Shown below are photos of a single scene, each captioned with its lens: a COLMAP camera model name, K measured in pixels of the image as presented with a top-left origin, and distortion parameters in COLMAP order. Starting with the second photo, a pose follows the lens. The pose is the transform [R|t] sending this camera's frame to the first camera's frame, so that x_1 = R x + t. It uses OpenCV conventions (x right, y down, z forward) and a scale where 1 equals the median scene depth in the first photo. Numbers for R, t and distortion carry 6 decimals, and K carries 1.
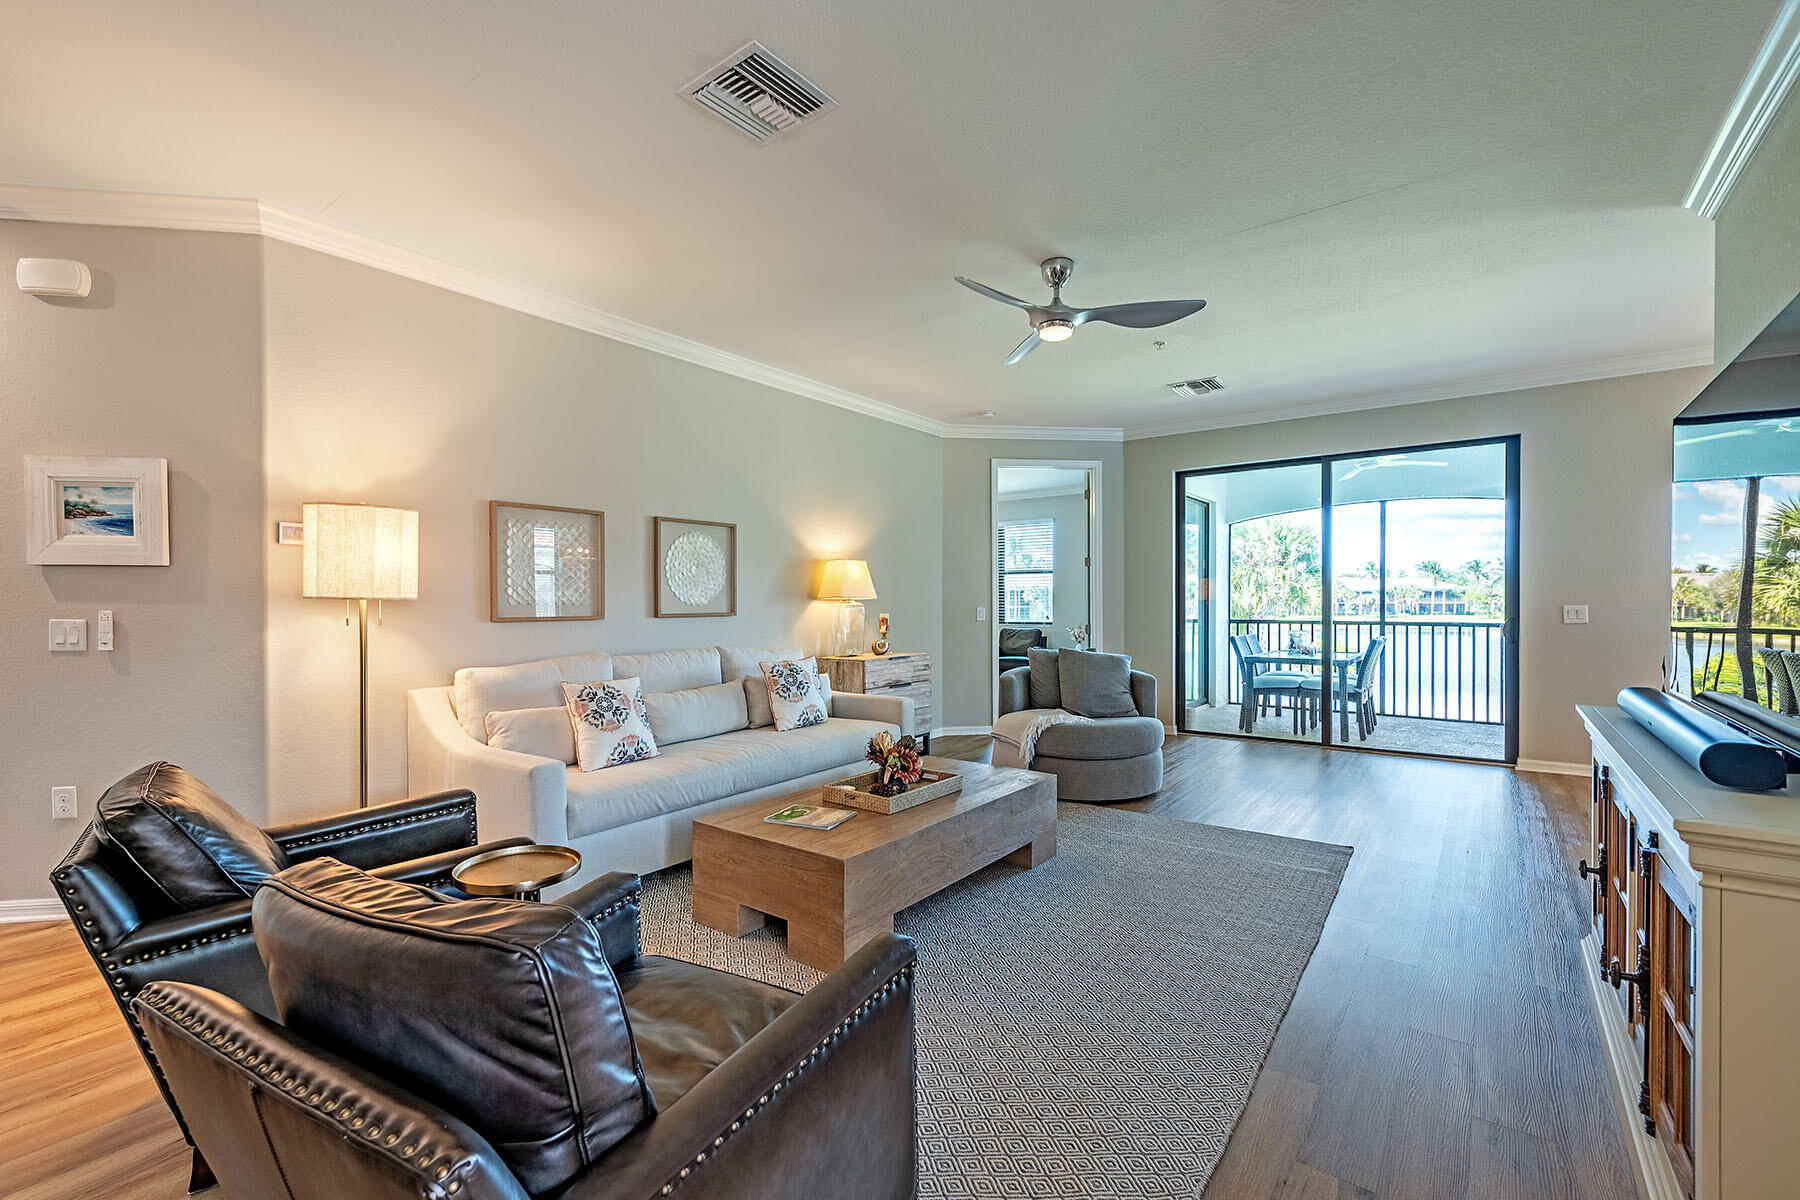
lens RADIAL K [[780.7, 0, 901.5], [0, 780.7, 600.8], [0, 0, 1]] dist [0.002669, 0.000108]
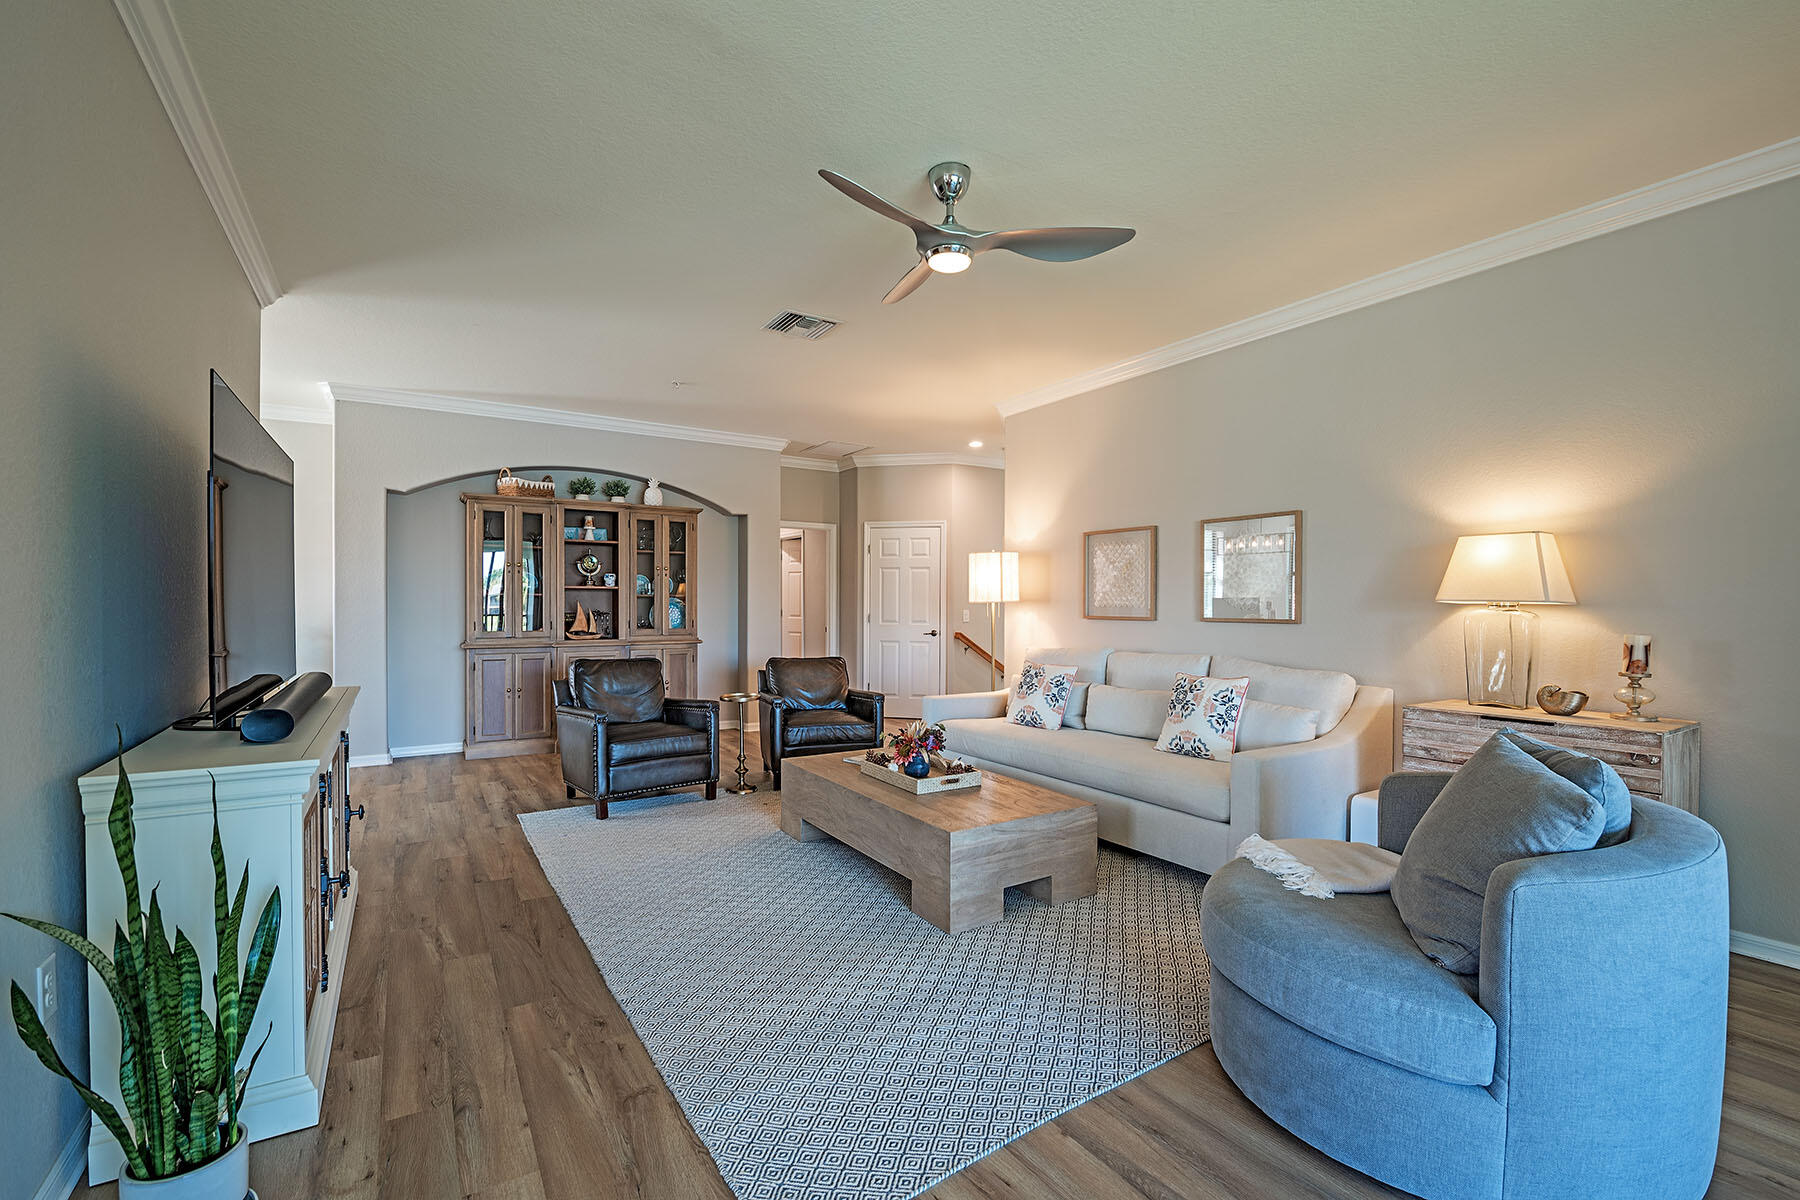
lens RADIAL K [[780.7, 0, 906.8], [0, 780.7, 609.0], [0, 0, 1]] dist [0.002669, 0.000108]
pose [[-0.349214, 0.015494, -0.936915, 0.814715], [0.001295, 0.999870, 0.016053, -0.013192], [0.937042, 0.004393, -0.349188, 1.060001]]
